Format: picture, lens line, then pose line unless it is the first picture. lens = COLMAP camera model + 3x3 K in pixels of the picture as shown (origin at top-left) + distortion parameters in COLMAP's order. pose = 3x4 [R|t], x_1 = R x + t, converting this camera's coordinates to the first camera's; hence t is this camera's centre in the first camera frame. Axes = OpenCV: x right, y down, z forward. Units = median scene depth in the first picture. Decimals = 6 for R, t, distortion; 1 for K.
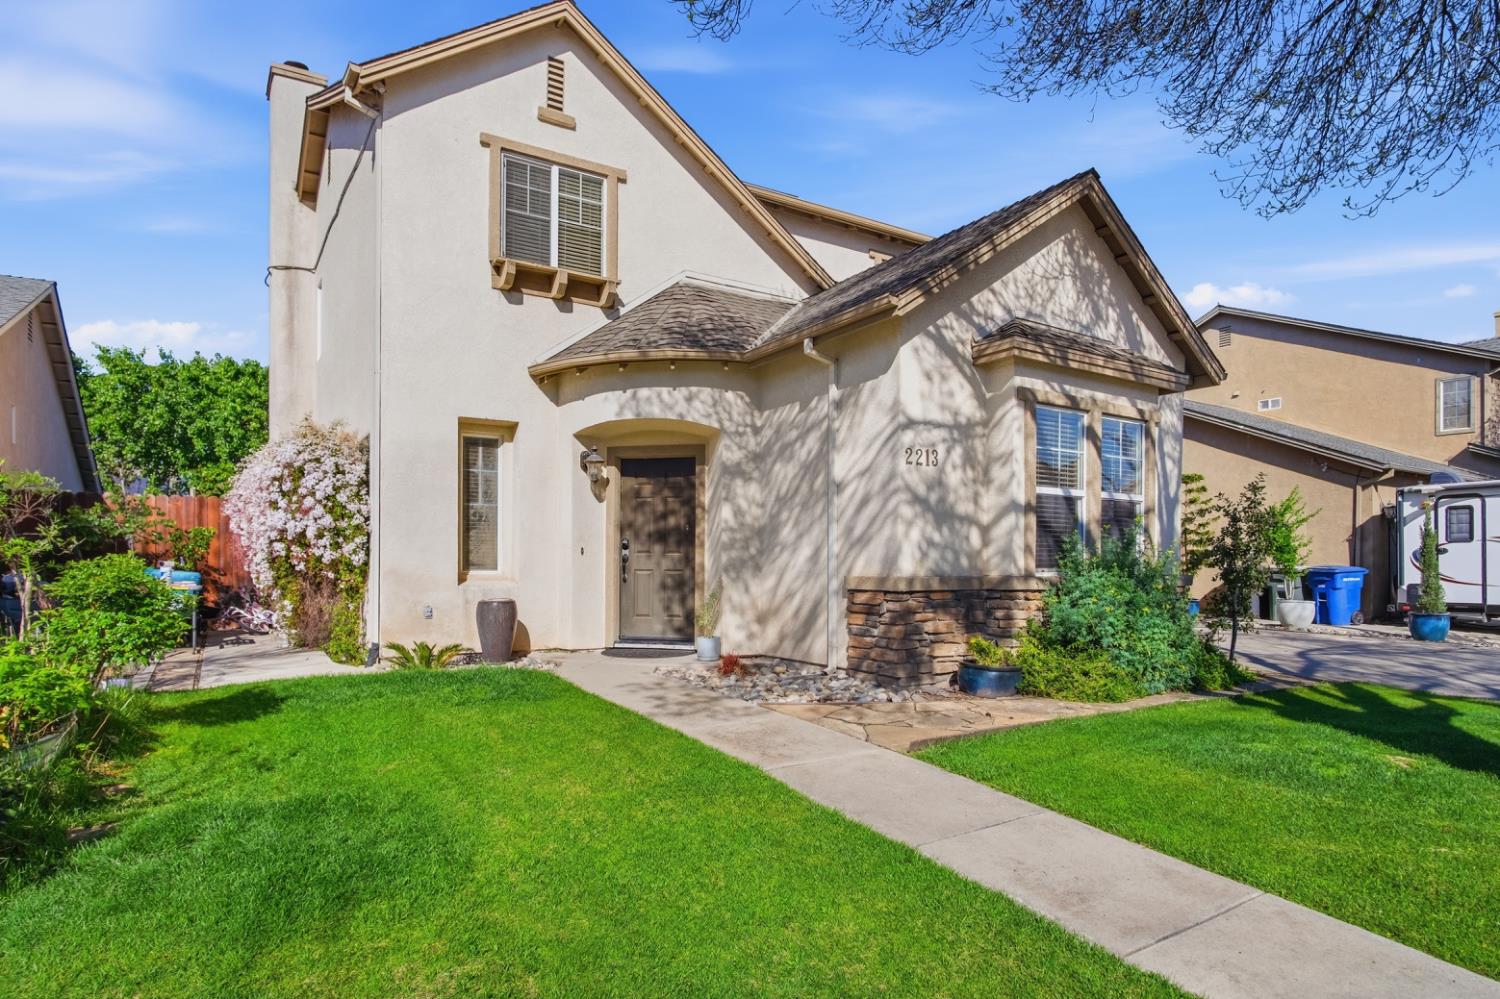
lens RADIAL K [[849.5, 0, 742.5], [0, 849.5, 544.1], [0, 0, 1]] dist [-0.021265, 0.001273]
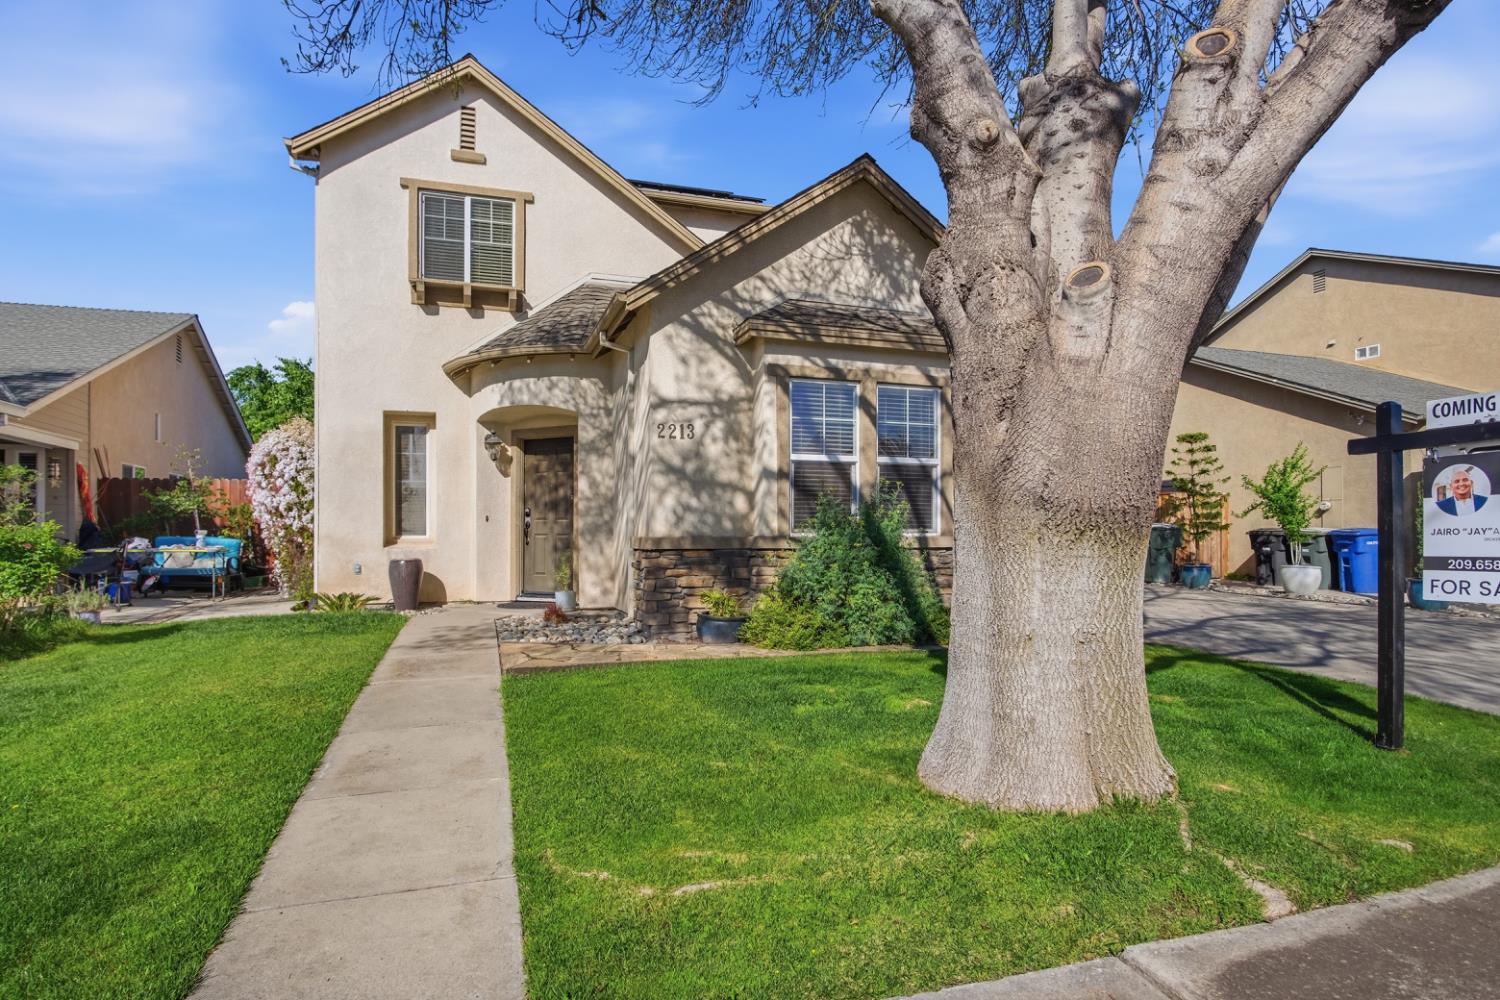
lens RADIAL K [[826.5, 0, 750.7], [0, 826.5, 509.6], [0, 0, 1]] dist [-0.021982, 0.001449]
pose [[0.972304, -0.012638, -0.233376, 0.493769], [0.011257, 0.999910, -0.007247, 0.008760], [0.233447, 0.004420, 0.972359, -0.039161]]
